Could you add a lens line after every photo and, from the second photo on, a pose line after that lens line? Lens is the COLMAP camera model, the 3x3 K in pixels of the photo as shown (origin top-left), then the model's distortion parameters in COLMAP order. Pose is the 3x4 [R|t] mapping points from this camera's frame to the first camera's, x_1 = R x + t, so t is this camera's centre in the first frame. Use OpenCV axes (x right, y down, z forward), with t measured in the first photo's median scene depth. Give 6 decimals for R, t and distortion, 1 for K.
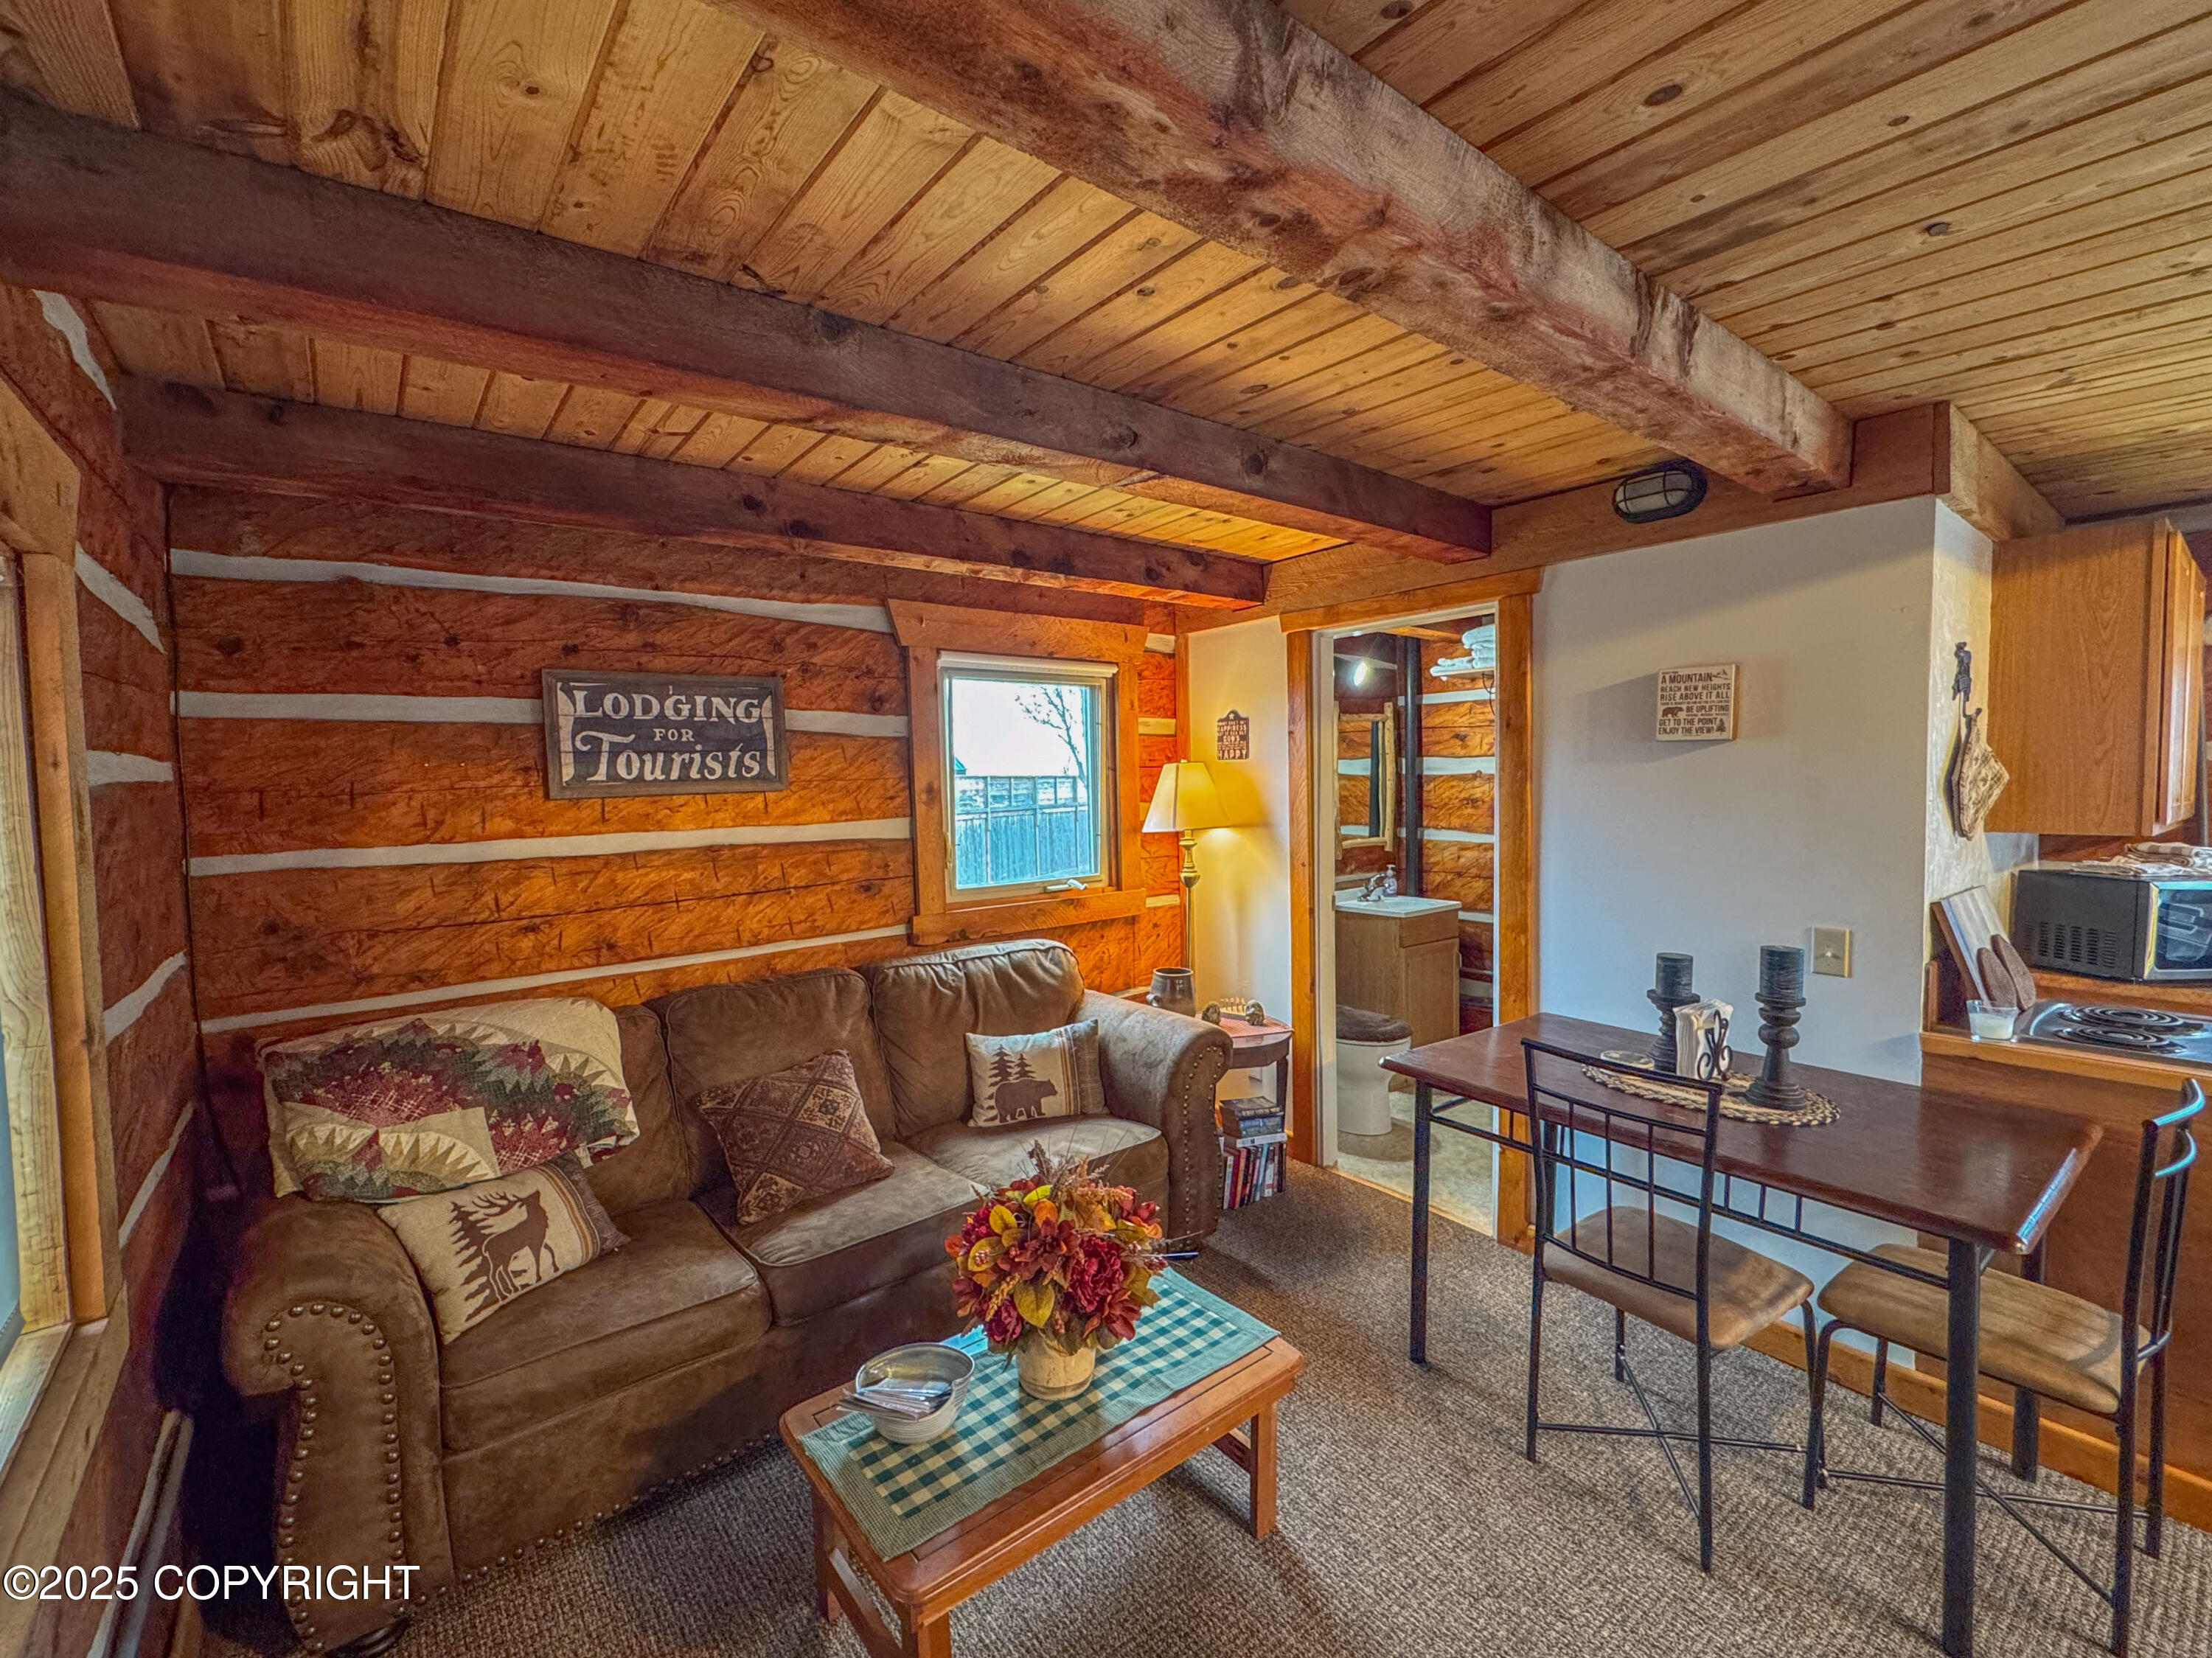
lens RADIAL K [[946.4, 0, 1106.0], [0, 946.4, 829.0], [0, 0, 1]] dist [-0.000304, -0.000122]
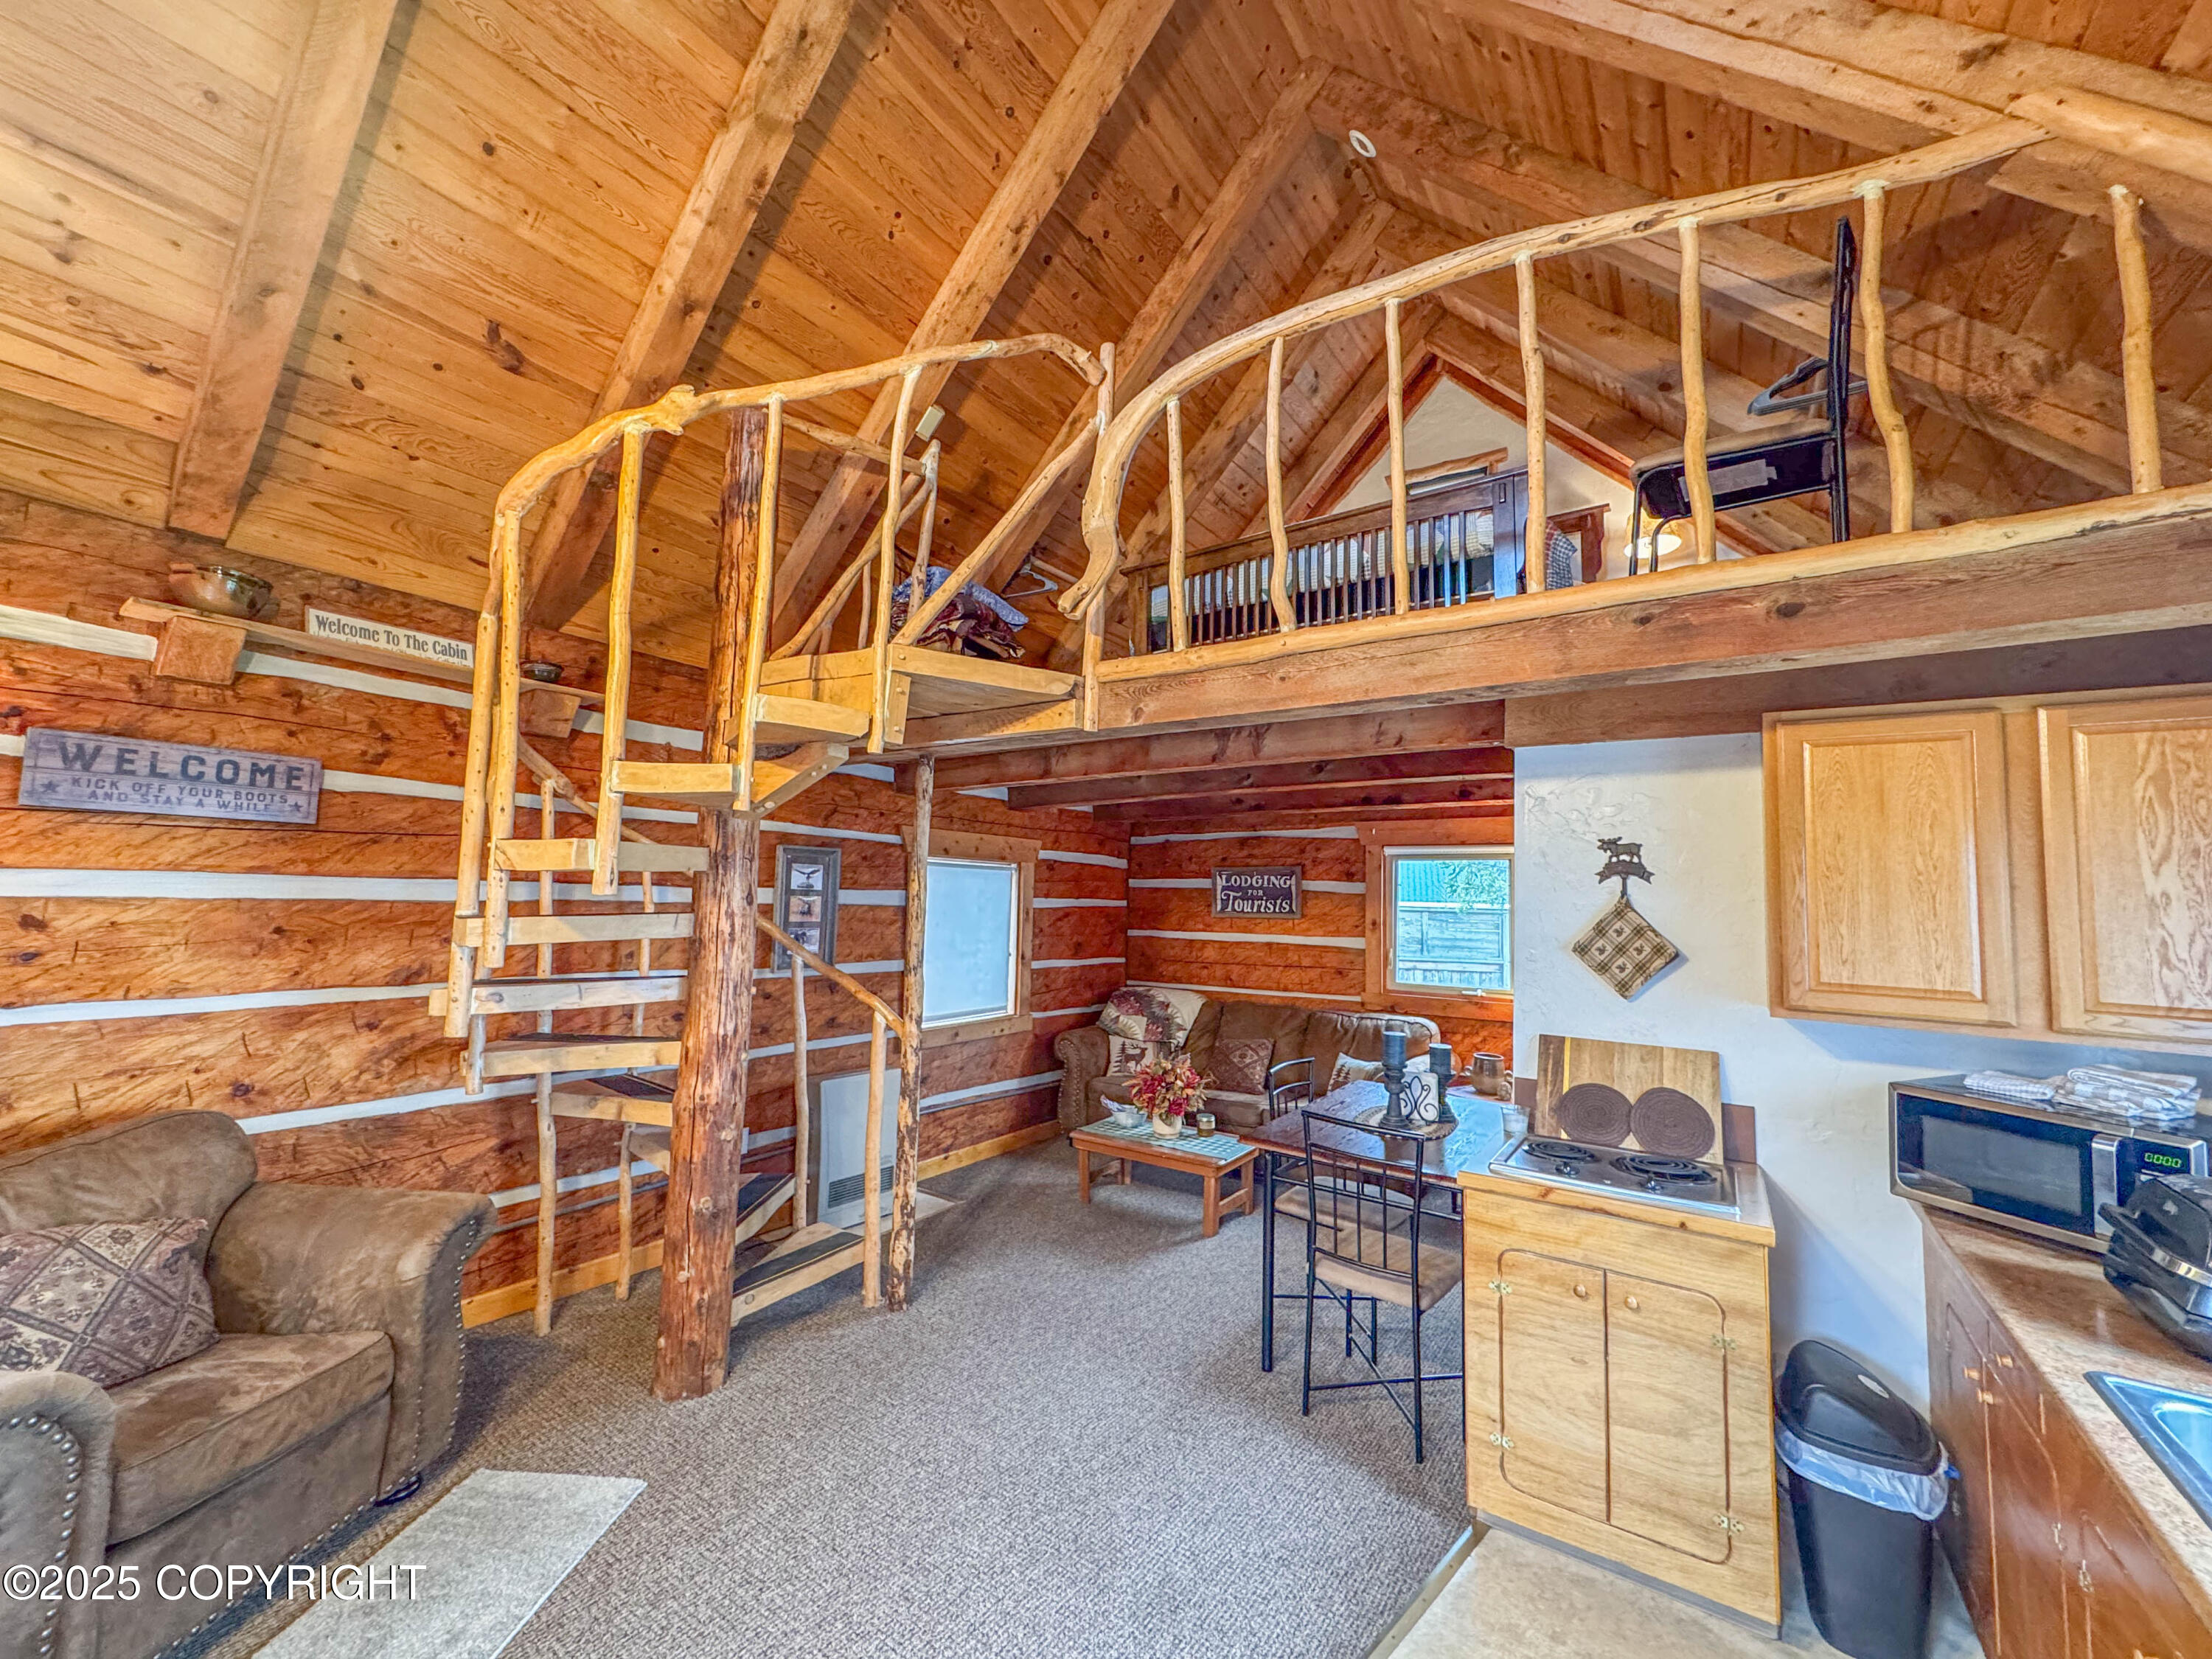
lens RADIAL K [[879.7, 0, 1104.9], [0, 879.7, 822.6], [0, 0, 1]] dist [-0.000557, 0.000162]
pose [[0.287822, -0.060946, -0.955743, 1.316135], [-0.081677, 0.992775, -0.087904, -0.043017], [0.954195, 0.103363, 0.280765, 0.014320]]
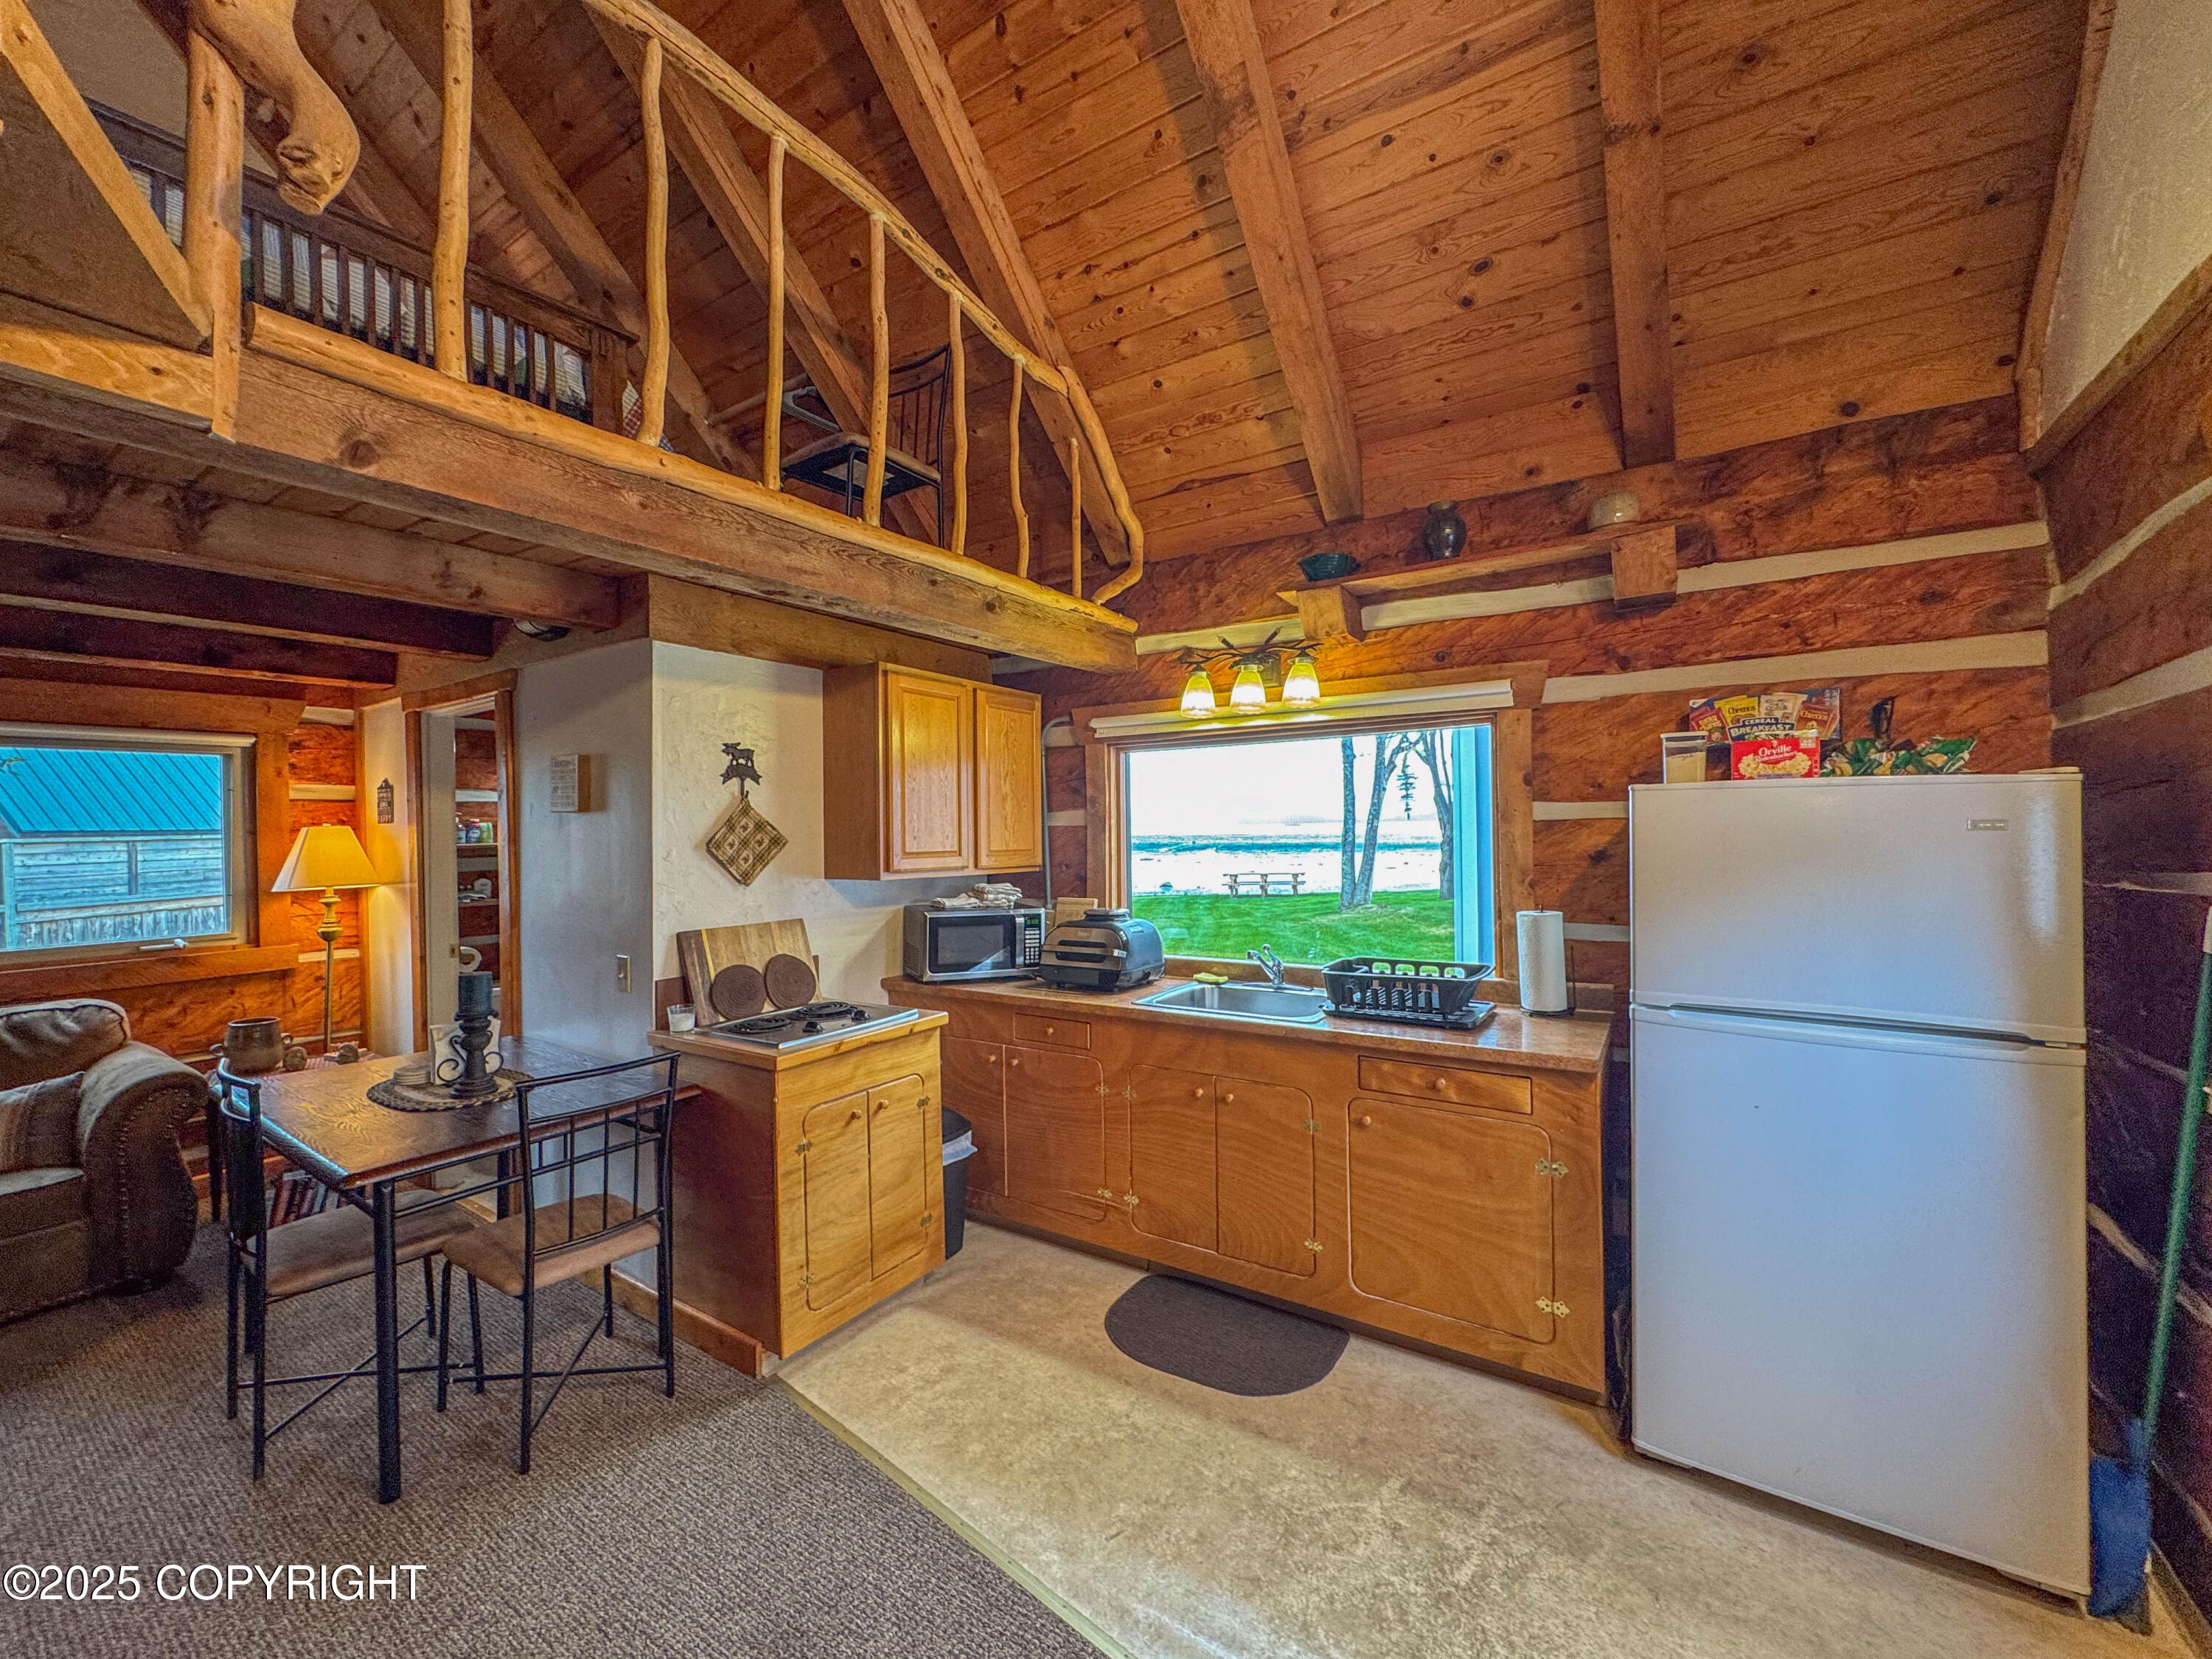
lens RADIAL K [[879.7, 0, 1104.9], [0, 879.7, 822.6], [0, 0, 1]] dist [-0.000557, 0.000162]
pose [[0.951929, -0.000120, 0.306319, 0.736748], [0.019597, 0.997975, -0.060508, 0.005077], [-0.305692, 0.063603, 0.950004, -0.276501]]
